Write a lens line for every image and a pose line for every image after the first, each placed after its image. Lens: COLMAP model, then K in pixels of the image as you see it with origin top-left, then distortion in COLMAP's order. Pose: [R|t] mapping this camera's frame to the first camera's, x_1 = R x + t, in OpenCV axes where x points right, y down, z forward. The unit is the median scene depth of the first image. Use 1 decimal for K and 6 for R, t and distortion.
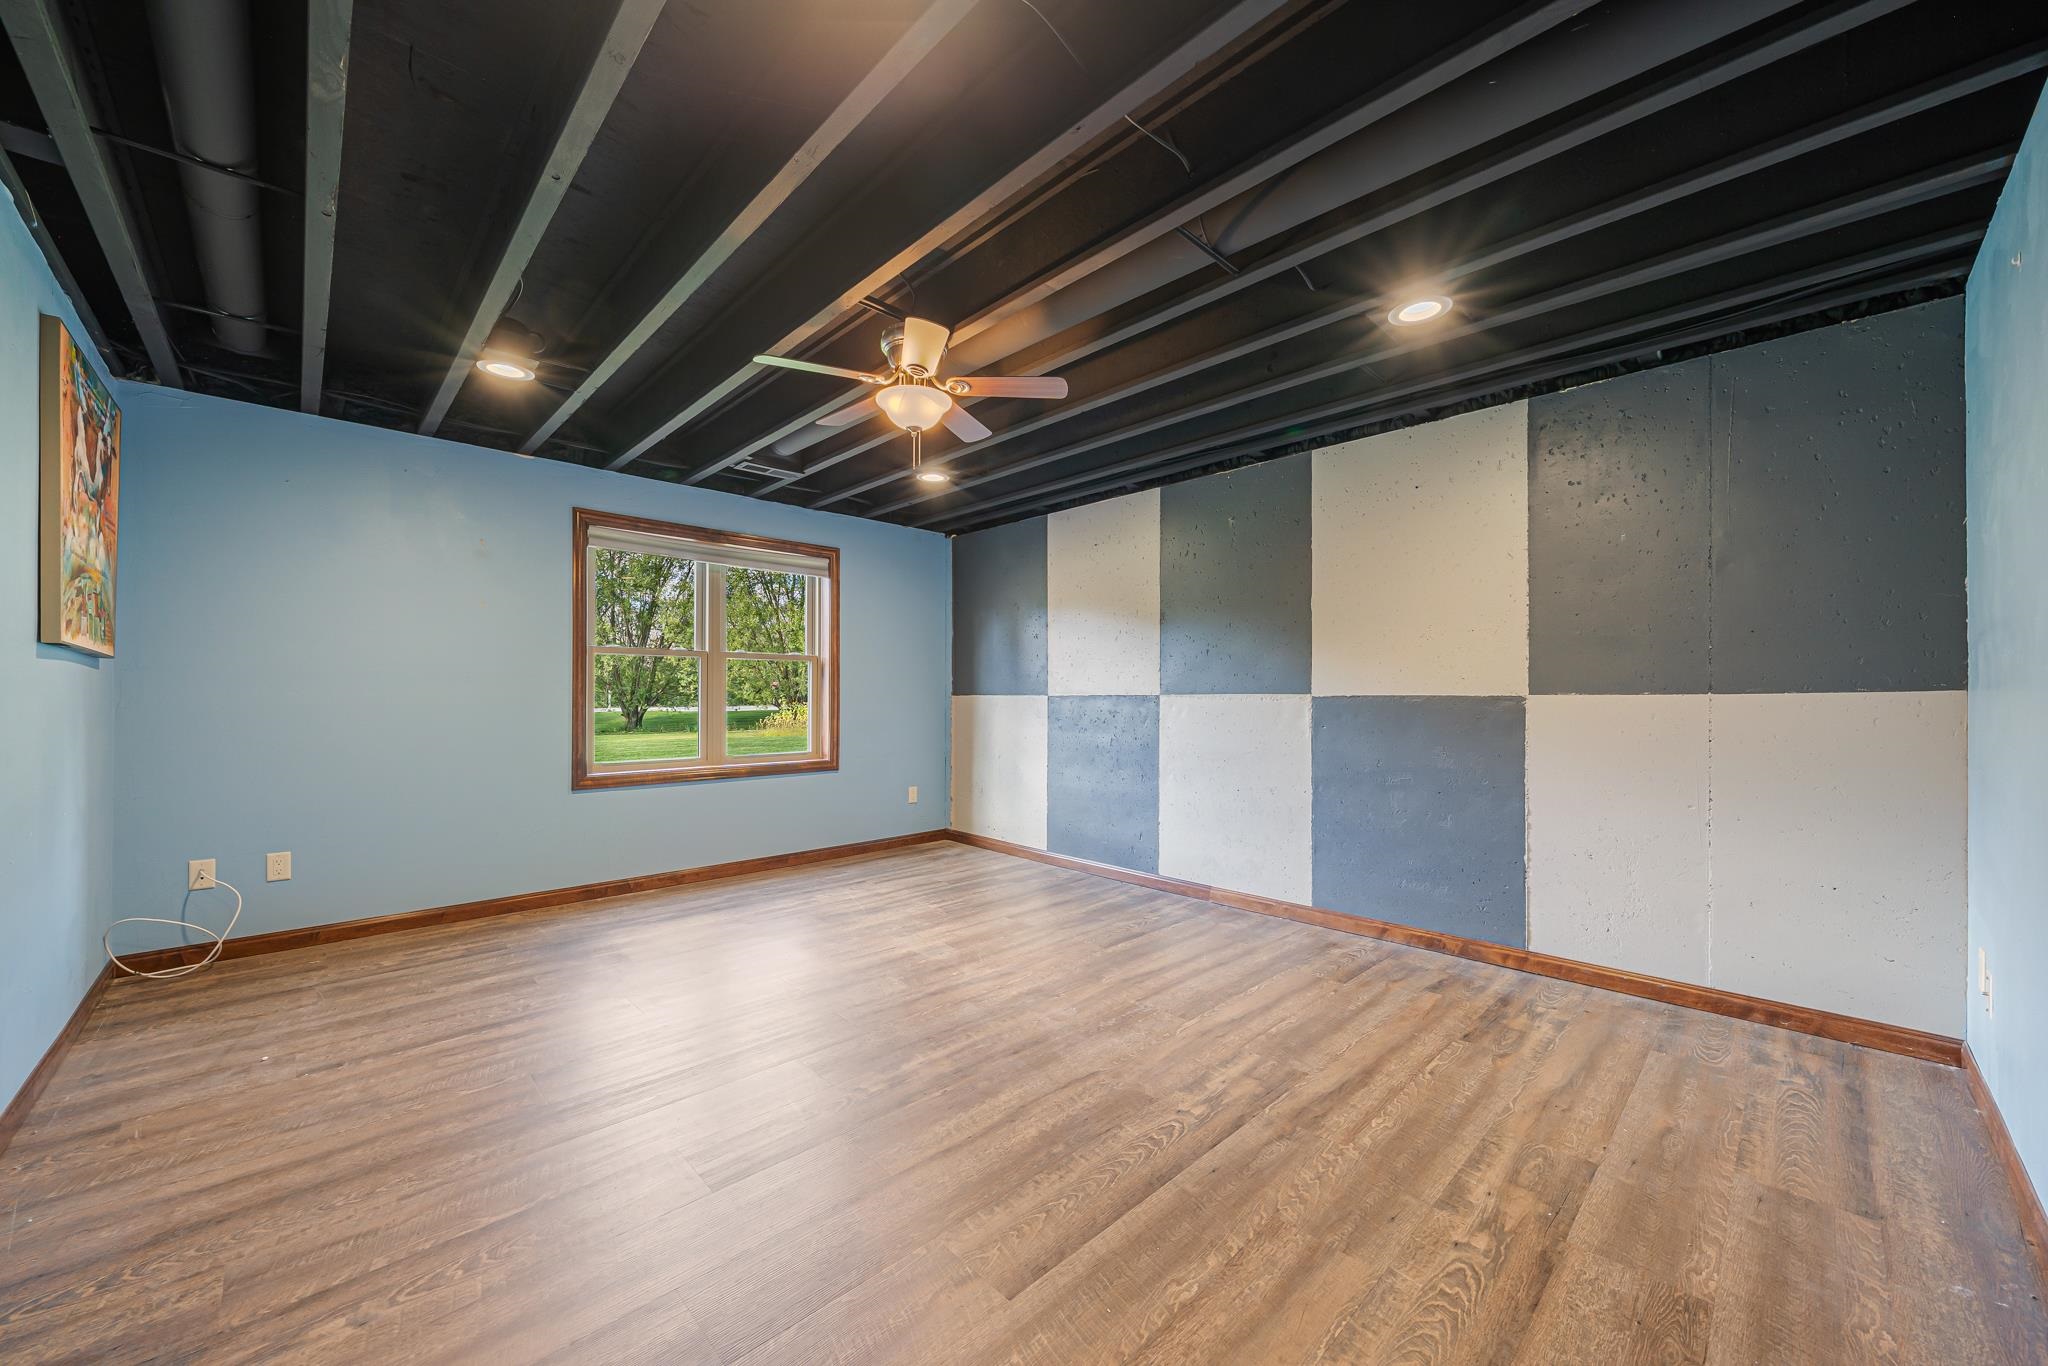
lens RADIAL K [[751.8, 0, 1037.0], [0, 751.8, 687.2], [0, 0, 1]] dist [-0.002108, -0.000157]
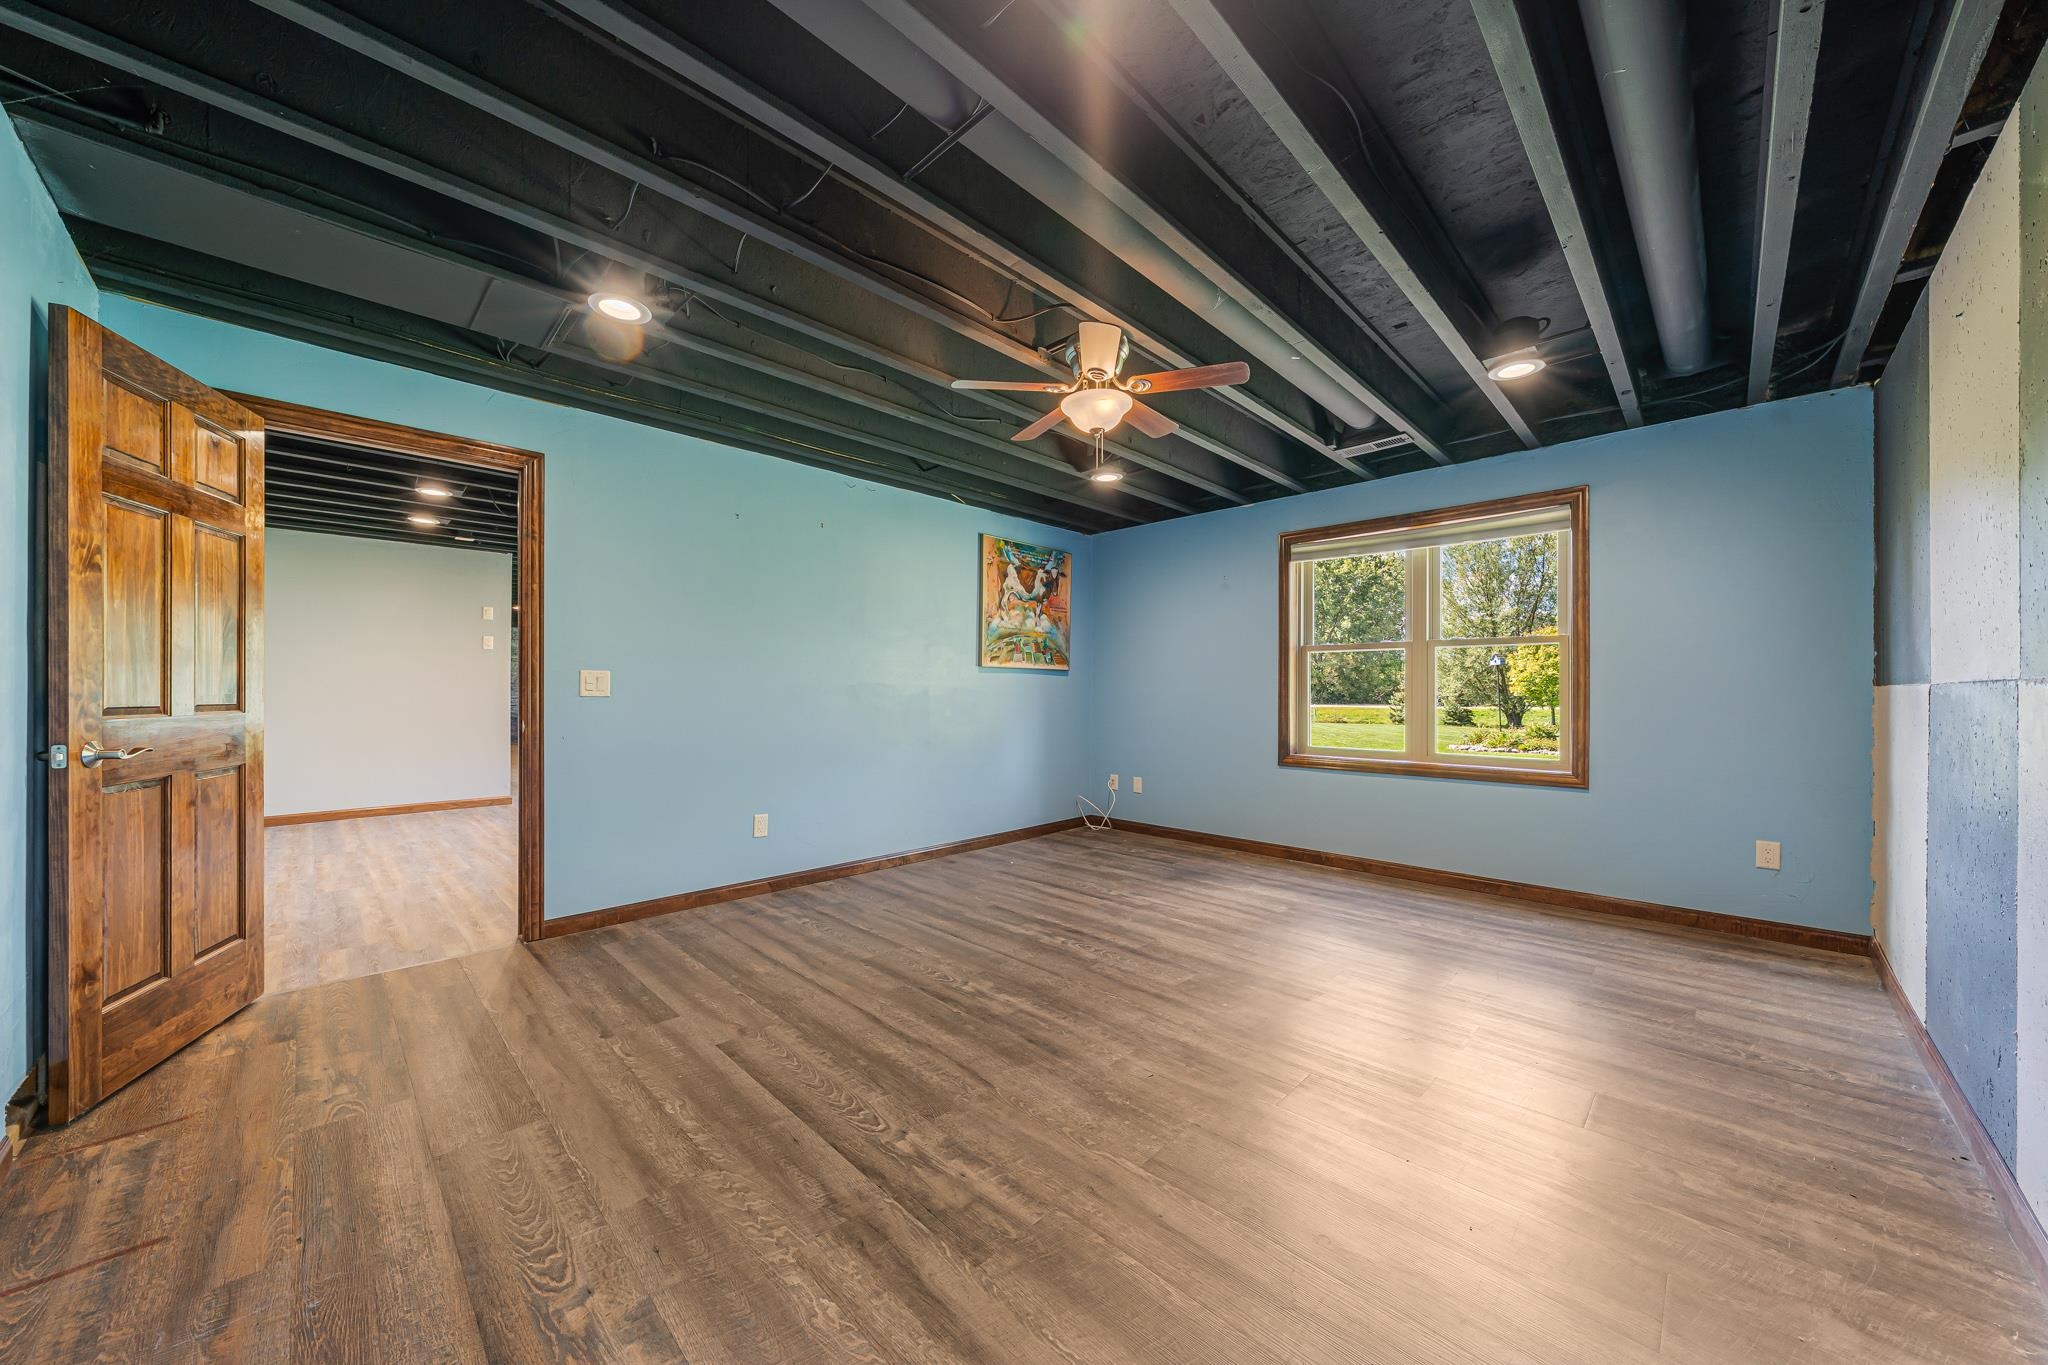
lens RADIAL K [[712.5, 0, 1026.2], [0, 712.5, 687.5], [0, 0, 1]] dist [-0.001588, -0.000158]
pose [[0.021187, -0.005233, -0.999762, 0.965391], [0.009938, 0.999938, -0.005023, 0.021612], [0.999726, -0.009829, 0.021237, 1.025796]]
